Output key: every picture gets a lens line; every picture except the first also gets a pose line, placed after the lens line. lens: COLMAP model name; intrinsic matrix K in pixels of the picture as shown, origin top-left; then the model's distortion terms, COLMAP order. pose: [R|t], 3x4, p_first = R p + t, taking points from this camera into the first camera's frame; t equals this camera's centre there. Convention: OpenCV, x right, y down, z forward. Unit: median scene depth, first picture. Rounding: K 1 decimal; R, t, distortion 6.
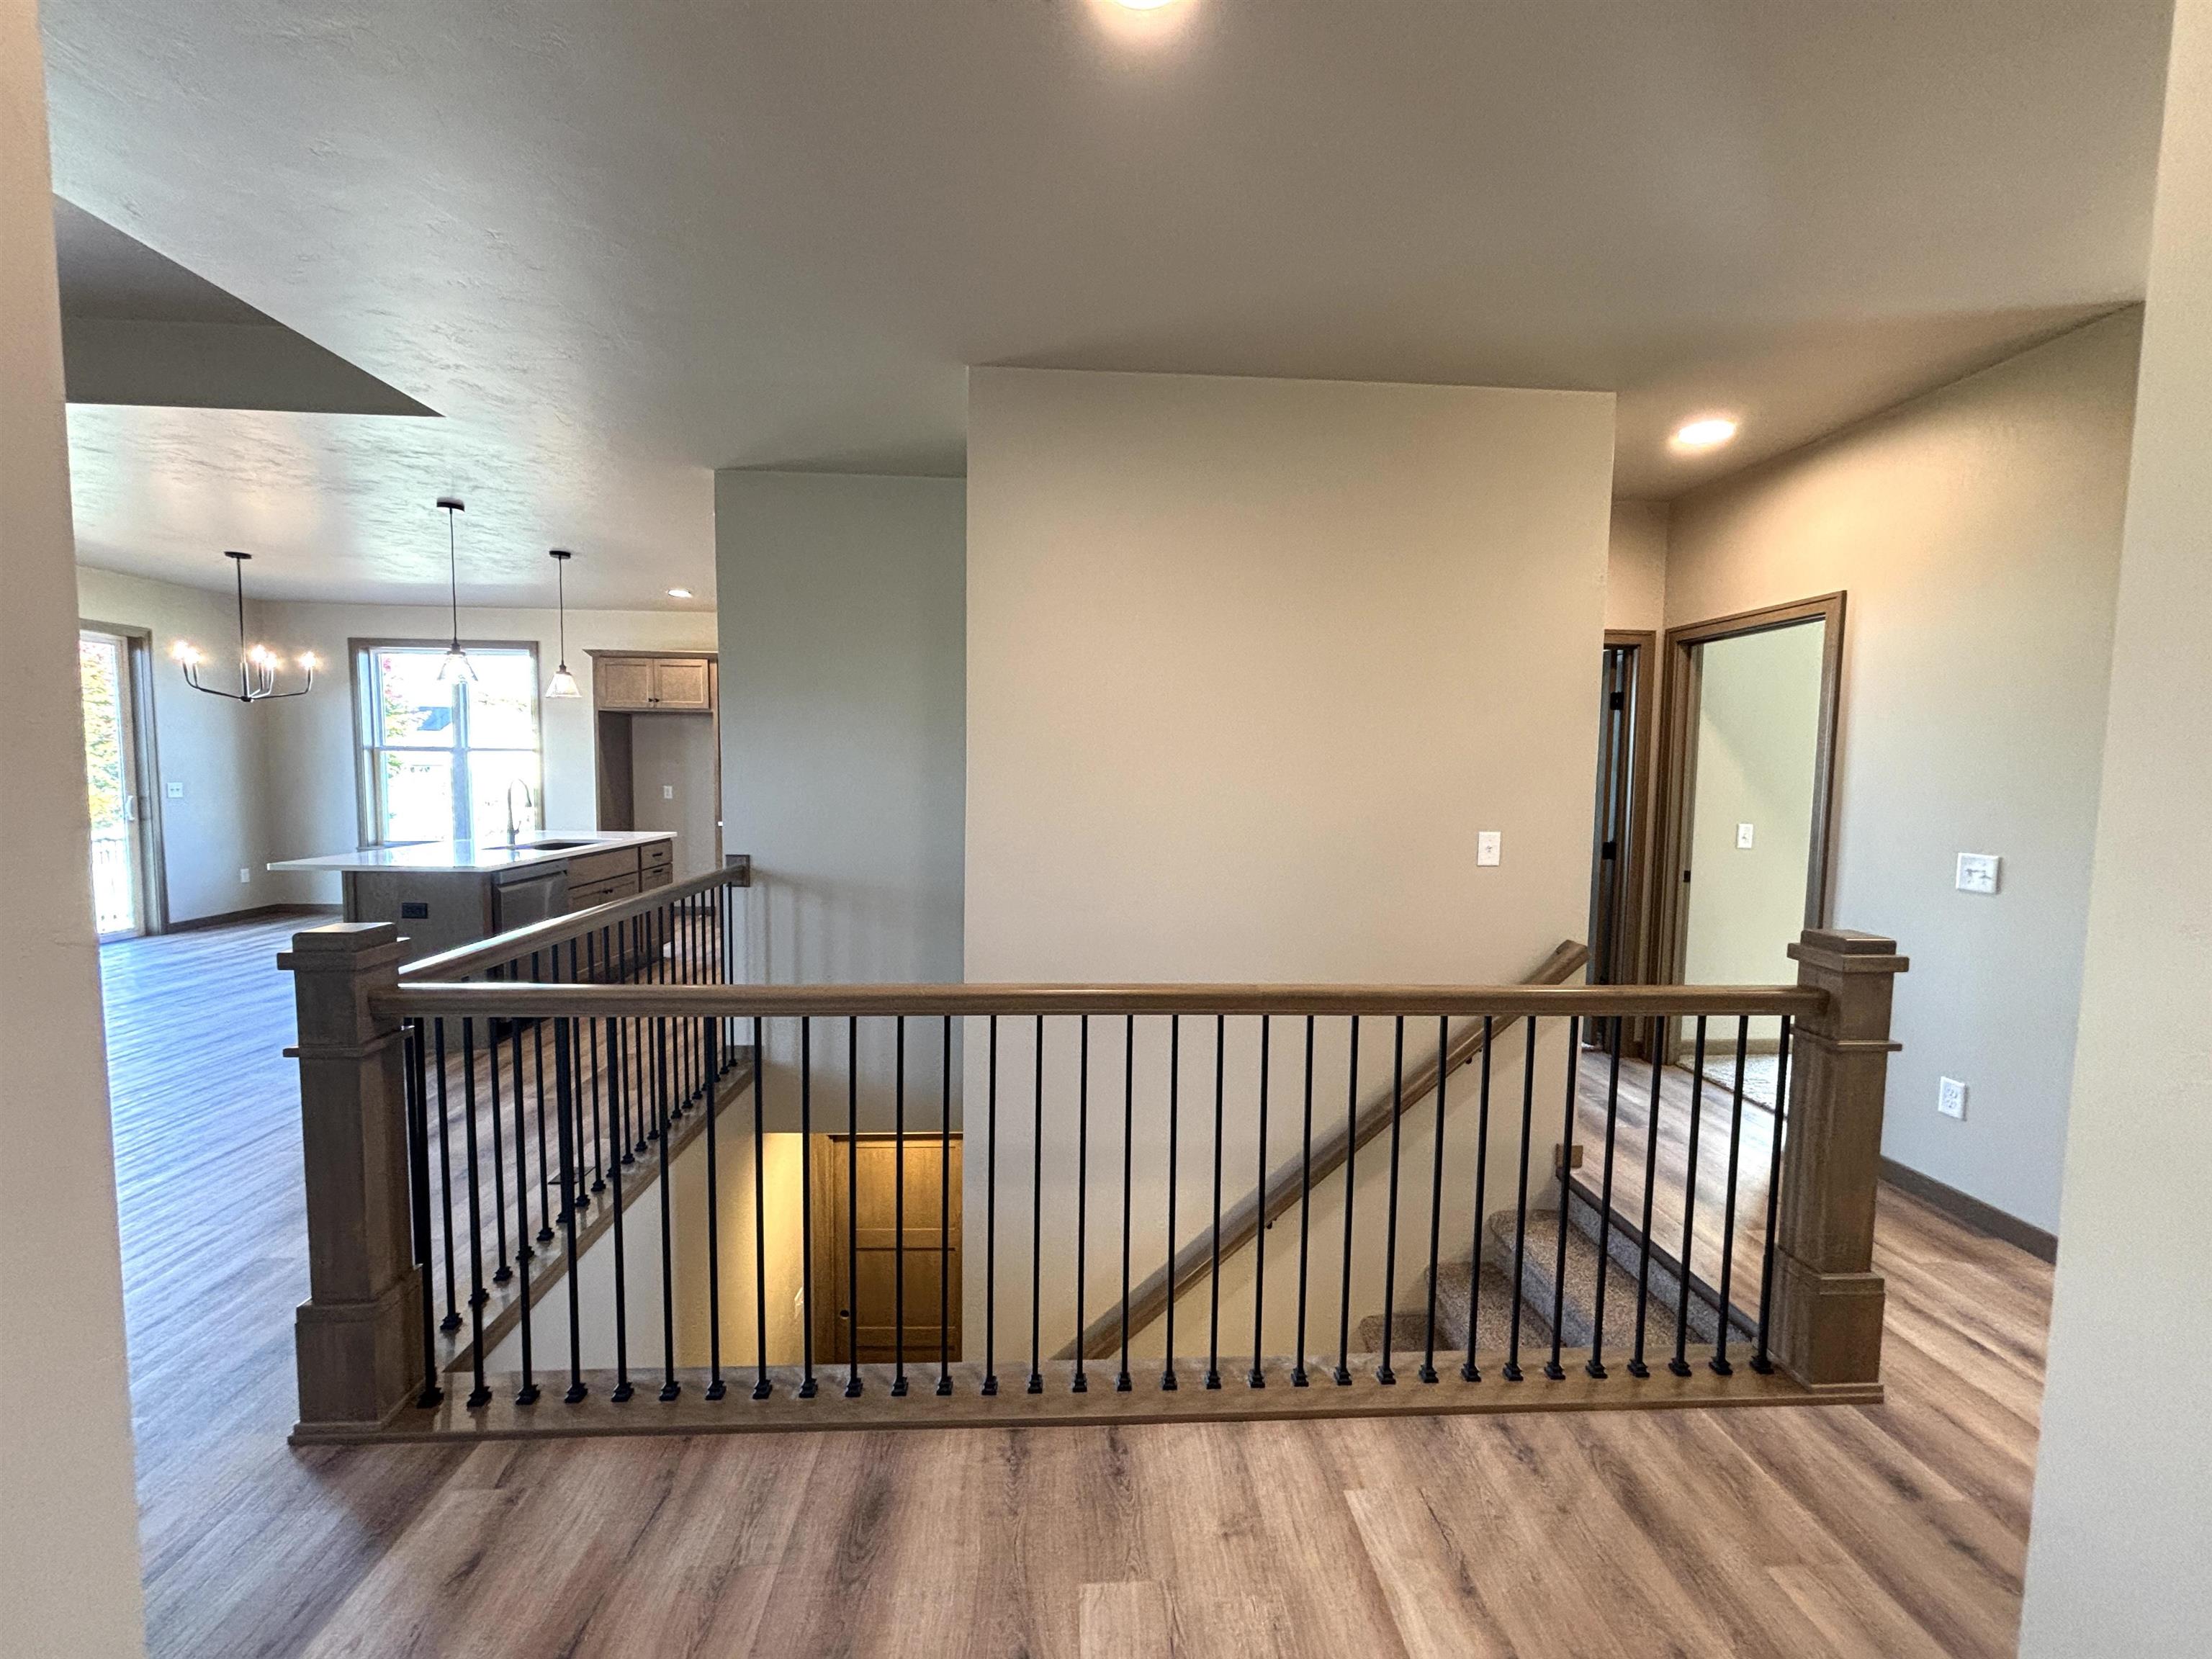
lens RADIAL K [[889.1, 0, 1104.4], [0, 889.1, 835.7], [0, 0, 1]] dist [-0.001217, 0.000256]
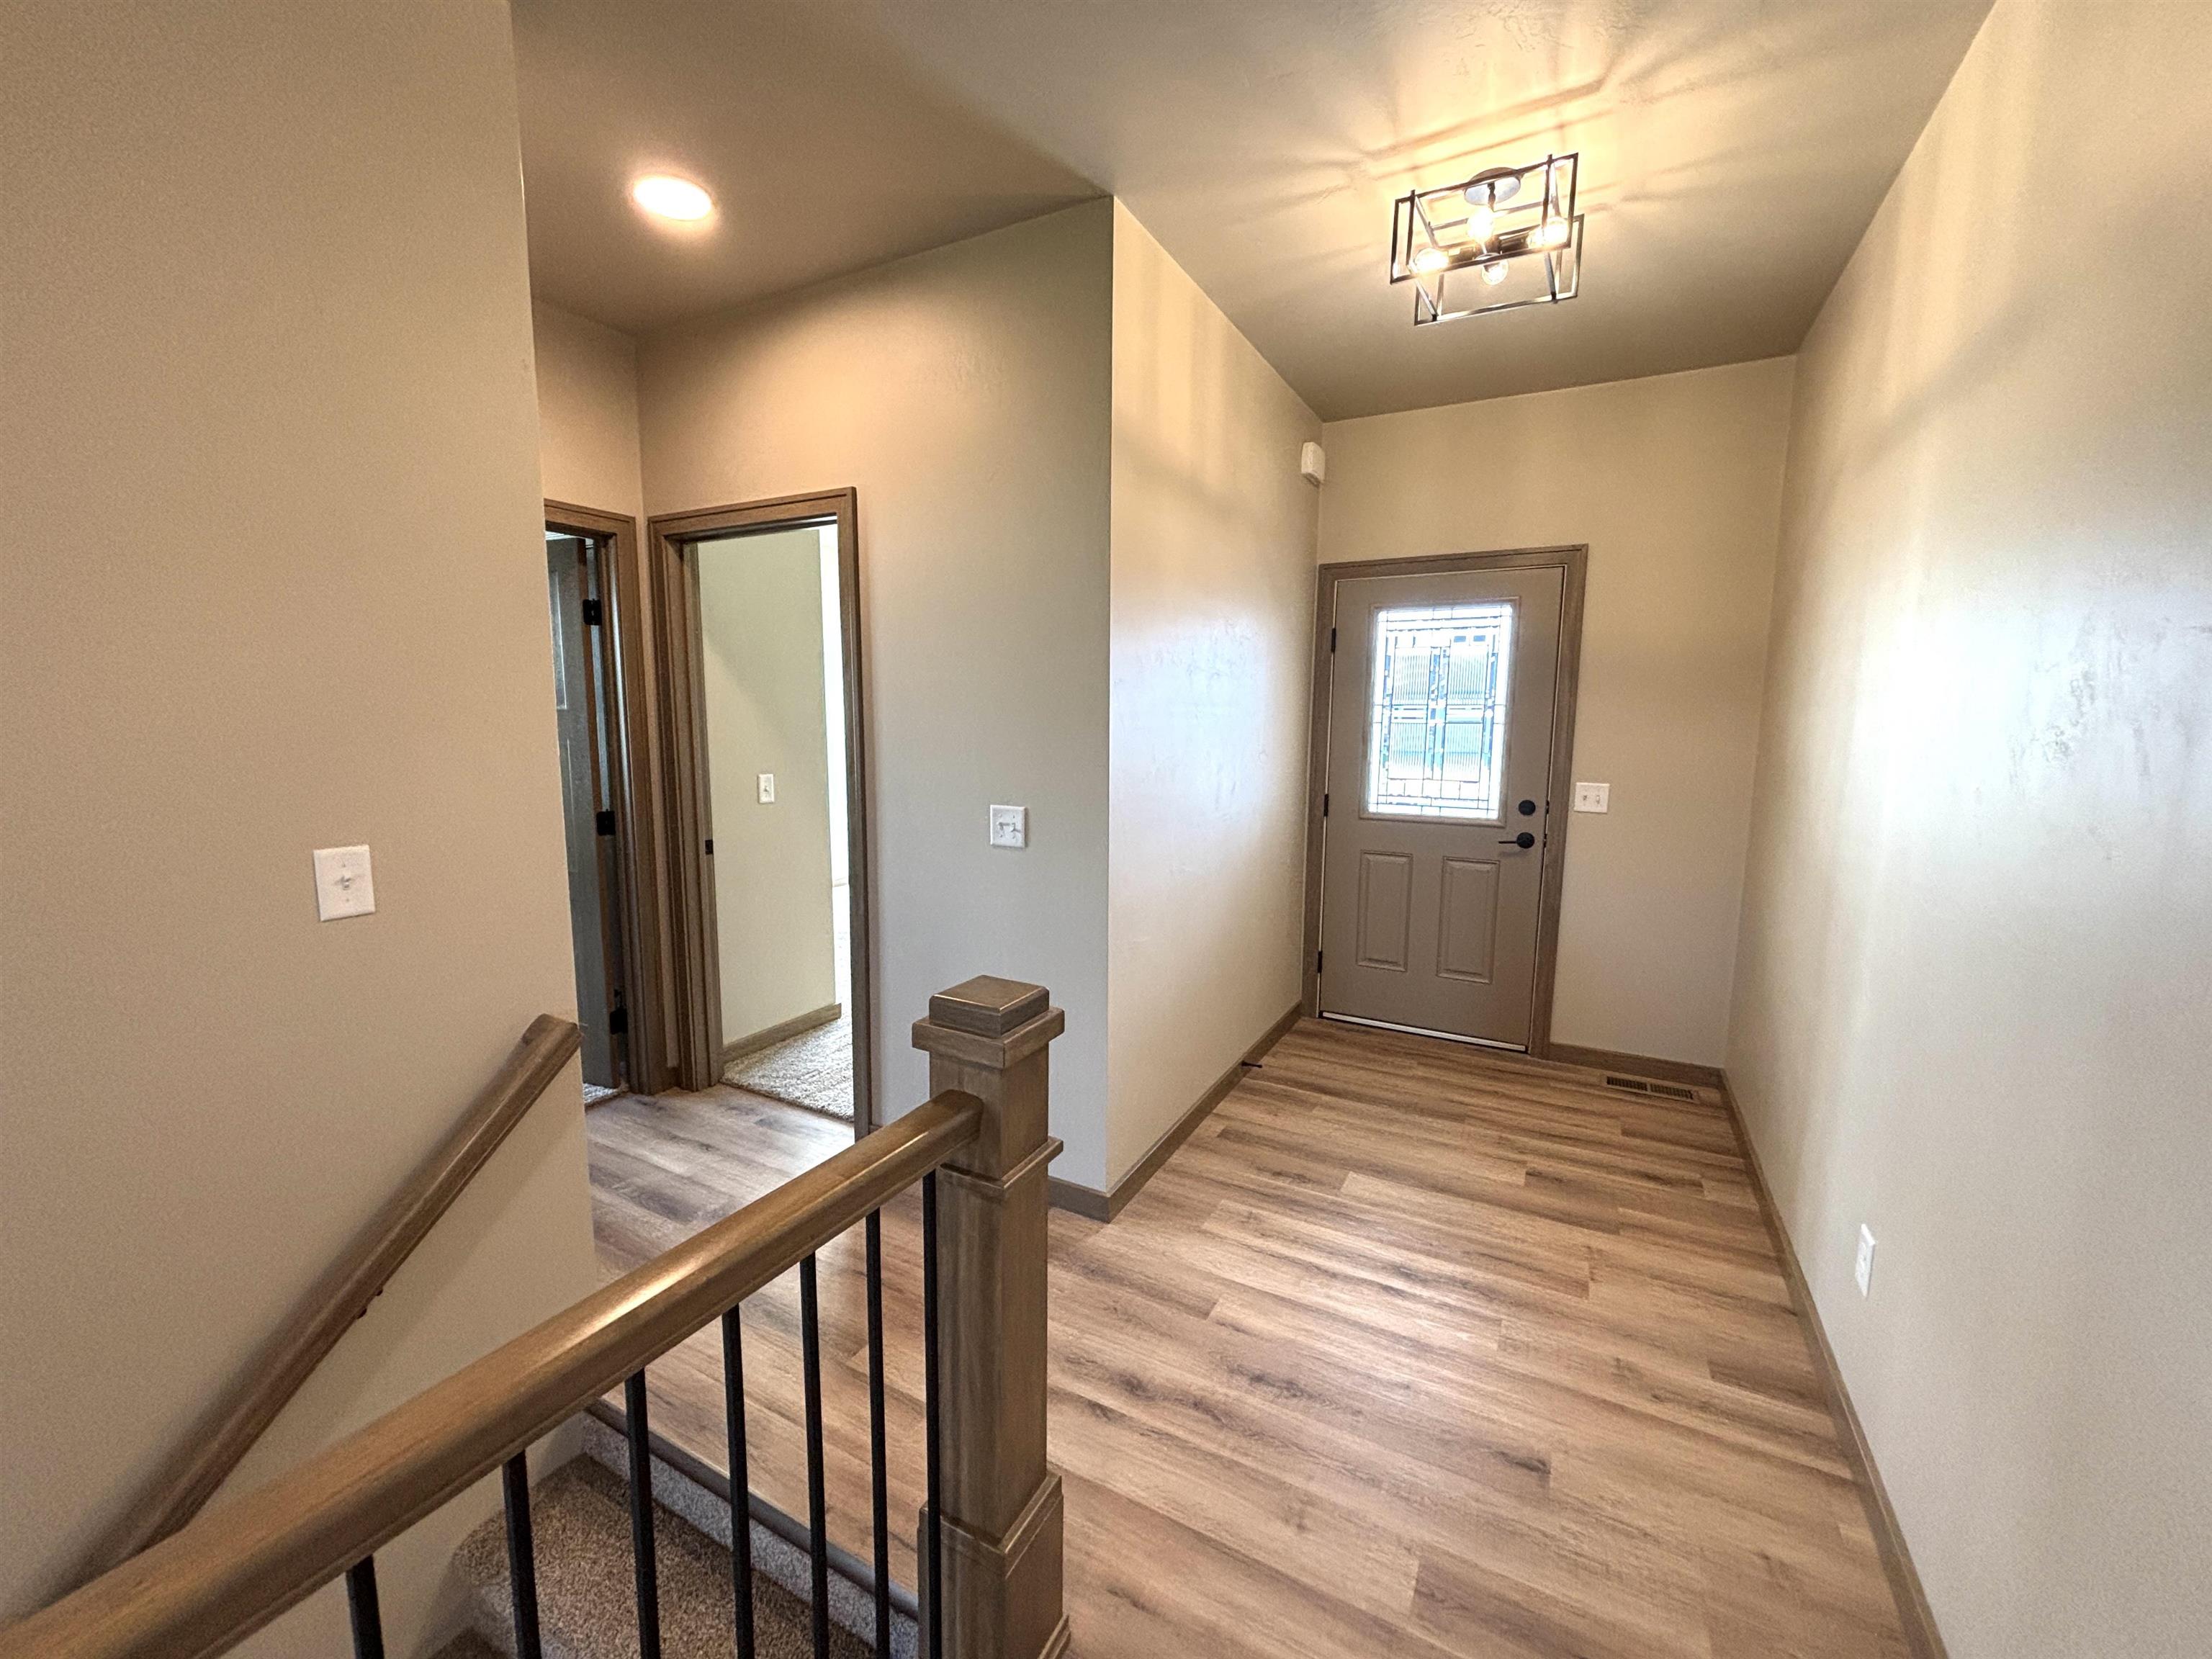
lens RADIAL K [[889.1, 0, 1096.0], [0, 889.1, 822.4], [0, 0, 1]] dist [-0.001217, 0.000256]
pose [[0.530579, -0.111766, 0.840235, 0.208612], [0.063061, 0.993727, 0.092363, -0.029823], [-0.845287, 0.003981, 0.534298, 0.337716]]
